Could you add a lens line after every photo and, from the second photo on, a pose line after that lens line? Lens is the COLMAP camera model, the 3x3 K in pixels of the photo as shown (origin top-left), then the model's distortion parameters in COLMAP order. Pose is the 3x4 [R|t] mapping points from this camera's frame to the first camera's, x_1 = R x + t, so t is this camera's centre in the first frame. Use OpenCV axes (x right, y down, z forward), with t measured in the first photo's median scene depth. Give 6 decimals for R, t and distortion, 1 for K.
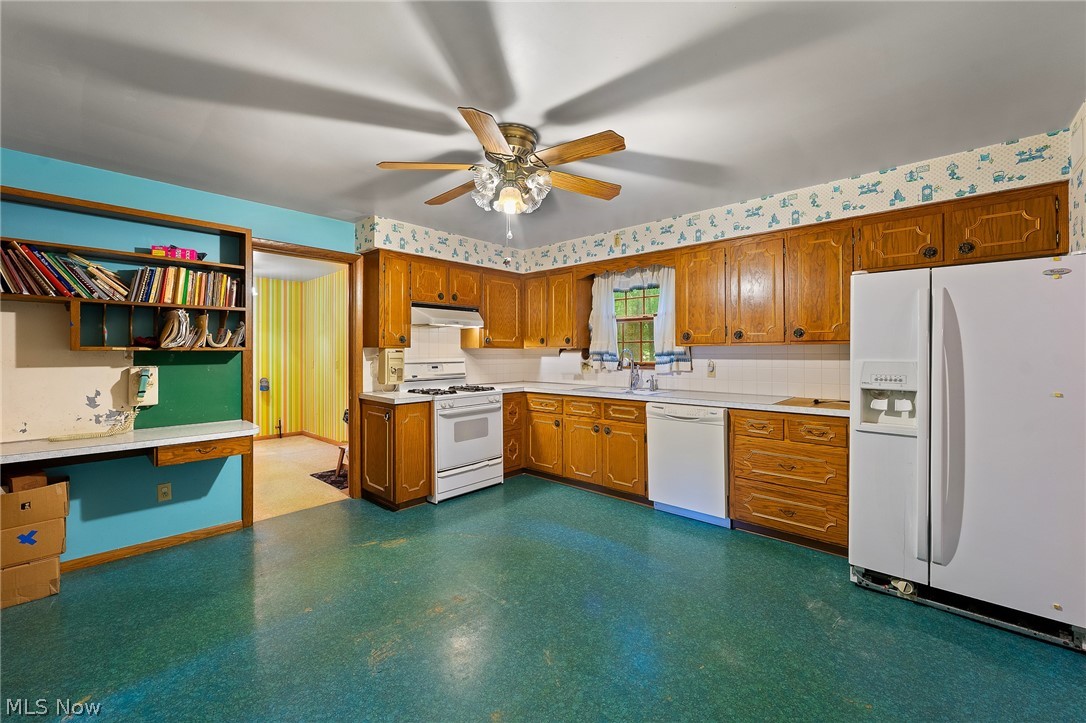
lens RADIAL K [[437.6, 0, 542.5], [0, 437.6, 353.7], [0, 0, 1]] dist [-0.000681, -0.000141]
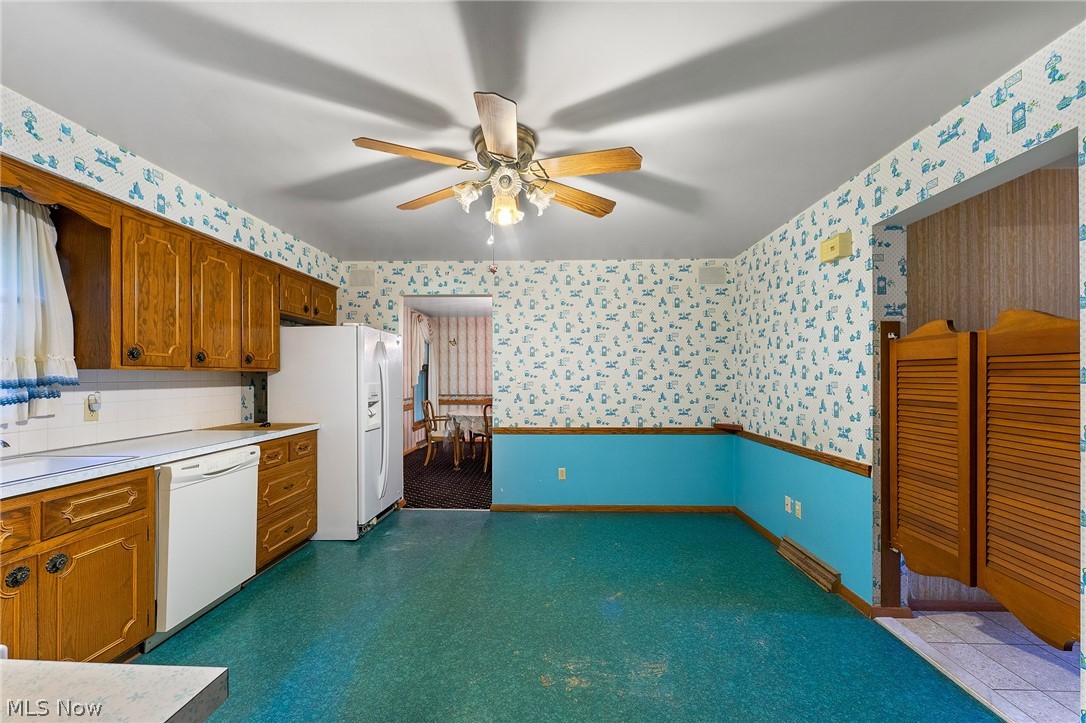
lens RADIAL K [[436.4, 0, 545.3], [0, 436.4, 375.4], [0, 0, 1]] dist [-0.000131, 0.000020]
pose [[-0.647963, 0.004485, 0.761658, -0.612797], [0.003550, 0.999990, -0.002868, -0.006320], [-0.761663, 0.000846, -0.647973, 1.147331]]
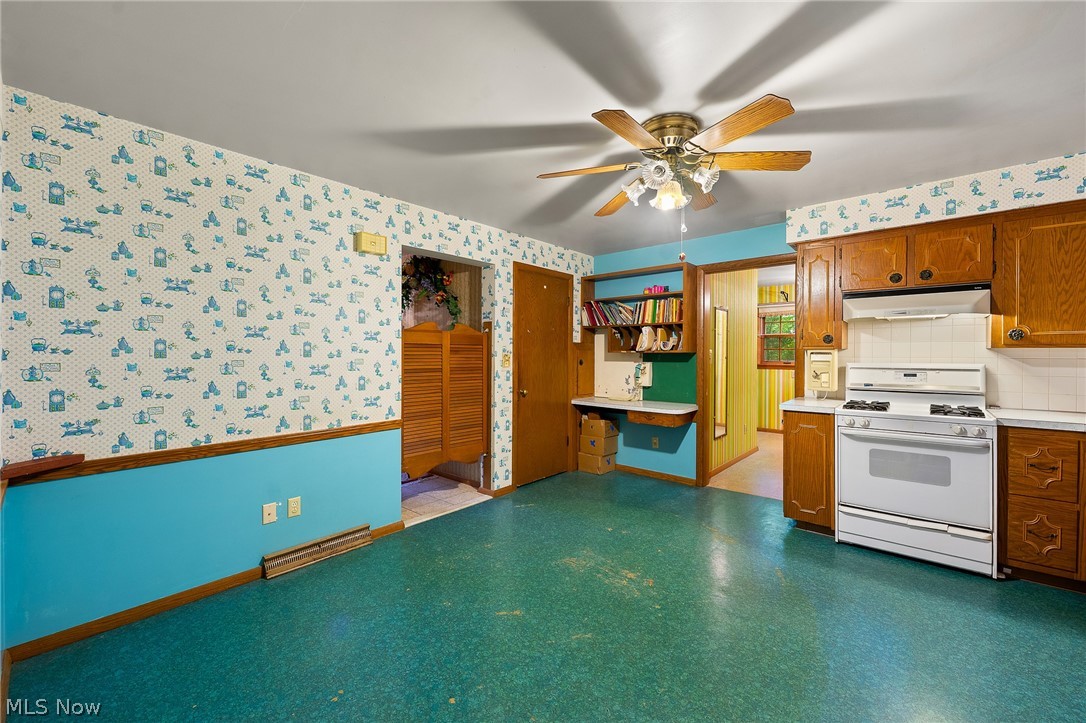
lens RADIAL K [[437.6, 0, 542.5], [0, 437.6, 353.7], [0, 0, 1]] dist [-0.000681, -0.000141]
pose [[0.019542, 0.004586, -0.999799, 0.666433], [0.000079, 0.999989, 0.004588, -0.010073], [0.999809, -0.000169, 0.019541, 0.534023]]
